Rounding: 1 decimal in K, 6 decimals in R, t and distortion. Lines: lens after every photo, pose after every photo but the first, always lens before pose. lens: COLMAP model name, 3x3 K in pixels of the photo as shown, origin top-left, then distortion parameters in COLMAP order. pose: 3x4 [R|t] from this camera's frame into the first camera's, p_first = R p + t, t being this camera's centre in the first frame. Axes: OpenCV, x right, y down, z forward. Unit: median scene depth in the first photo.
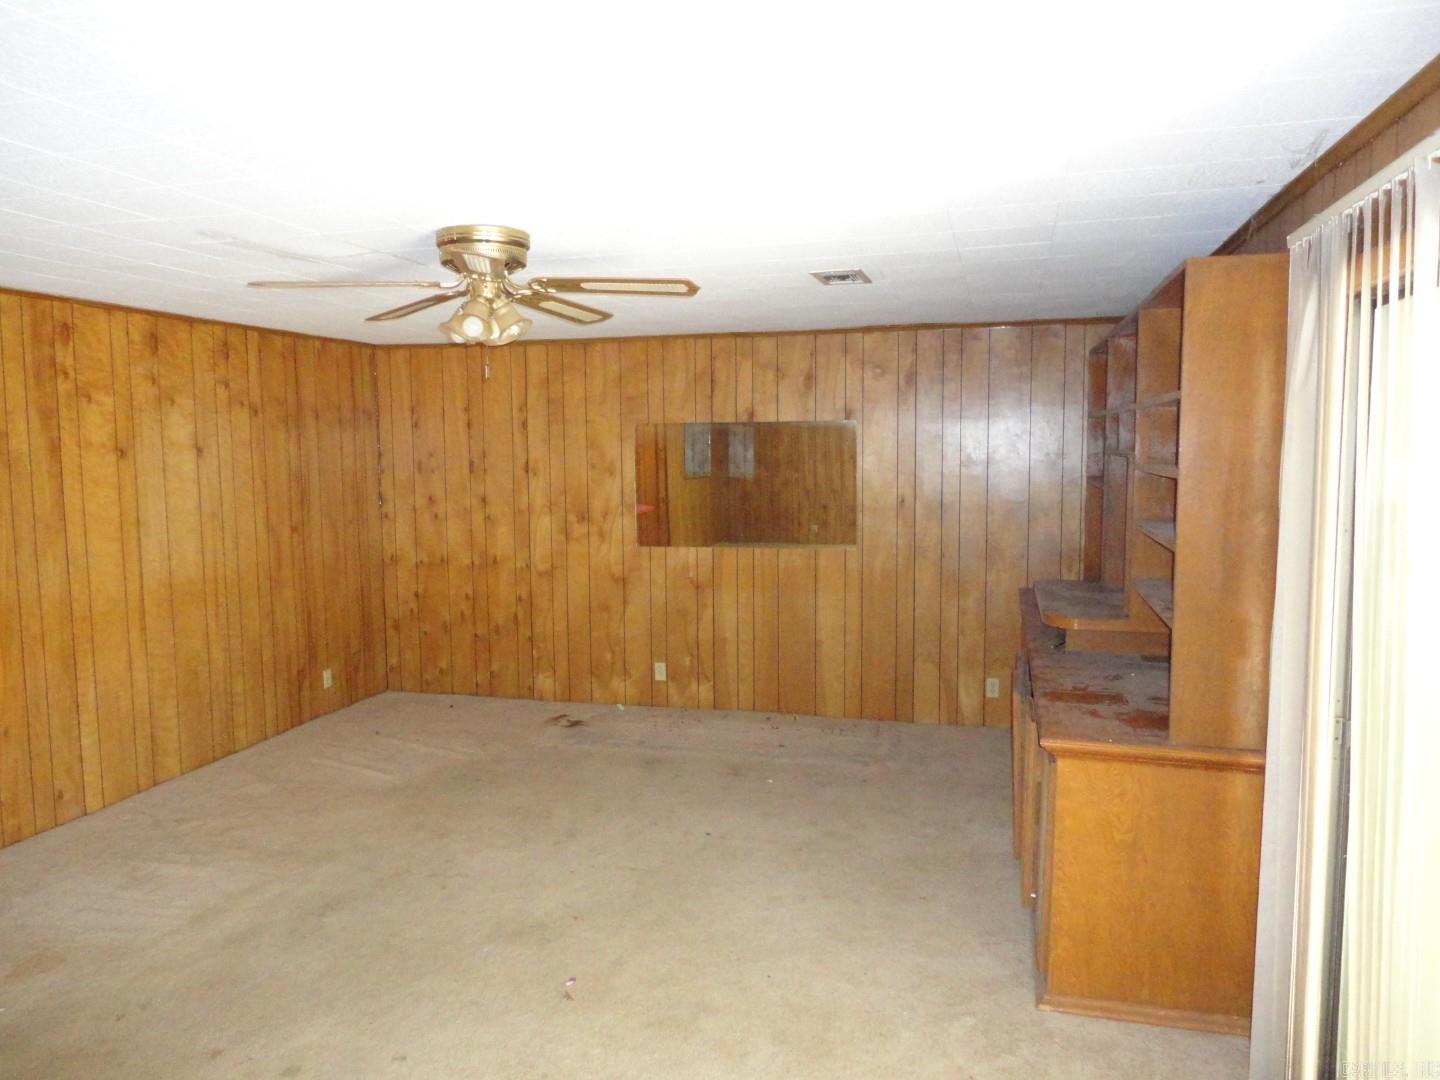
lens RADIAL K [[1056.8, 0, 721.8], [0, 1056.8, 540.8], [0, 0, 1]] dist [0.011295, -0.000888]
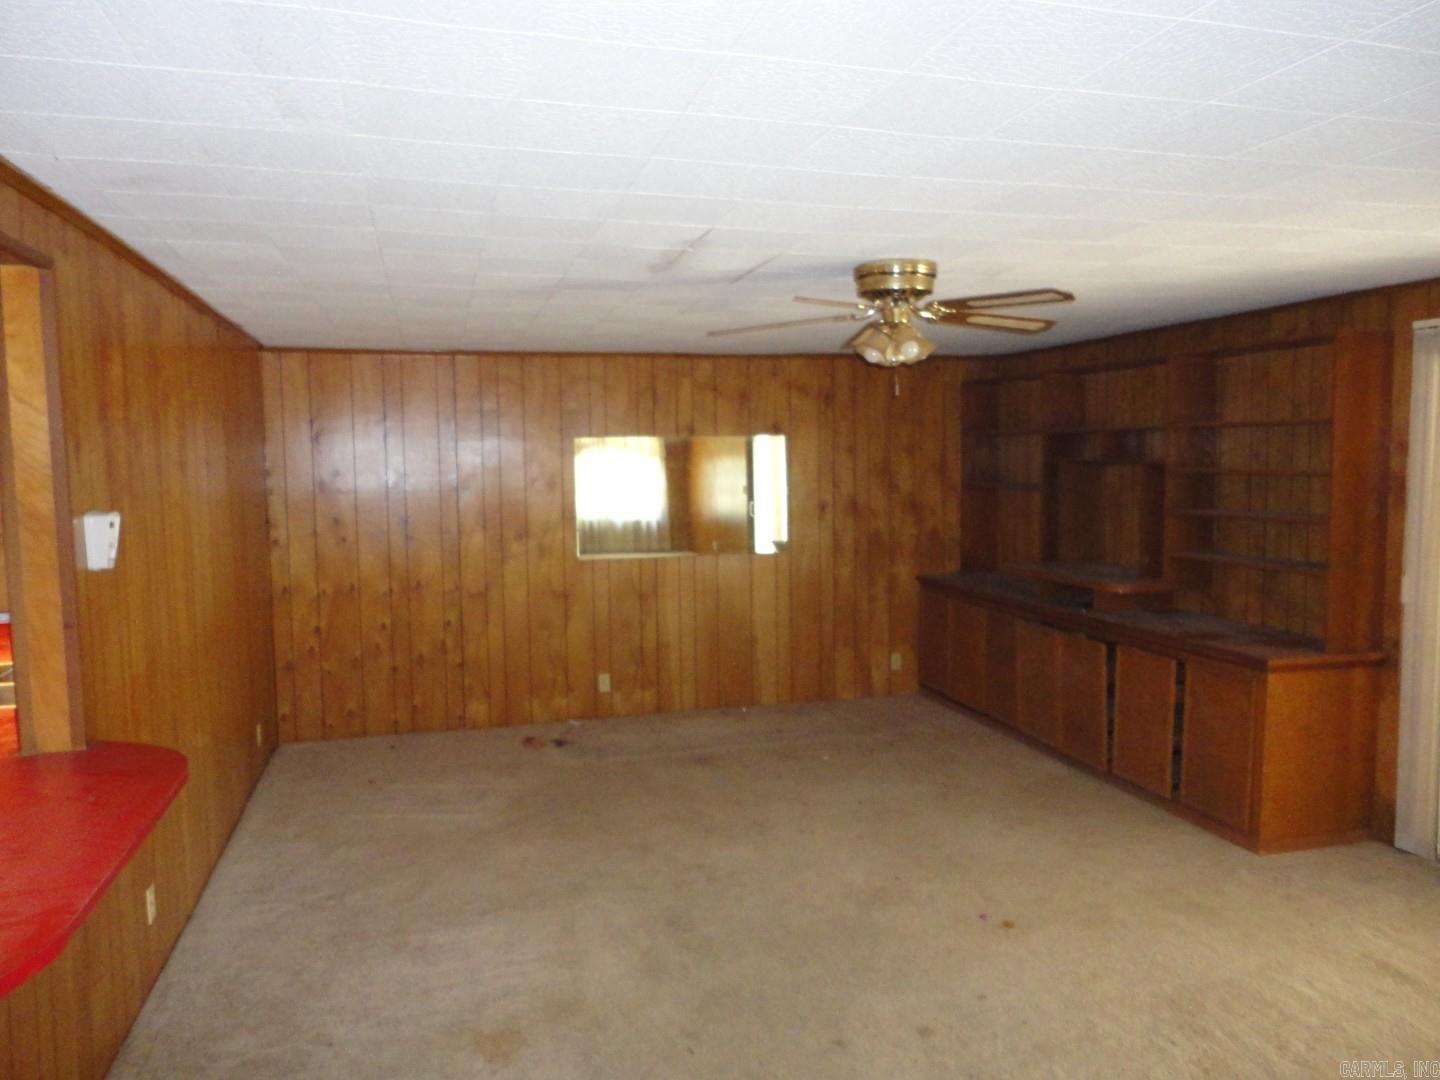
lens RADIAL K [[1056.8, 0, 727.0], [0, 1056.8, 538.4], [0, 0, 1]] dist [0.011295, -0.000888]
pose [[0.857141, -0.043401, 0.513250, -0.475450], [0.052890, 0.998593, -0.003886, -0.004357], [-0.512359, 0.030477, 0.858230, 0.066538]]
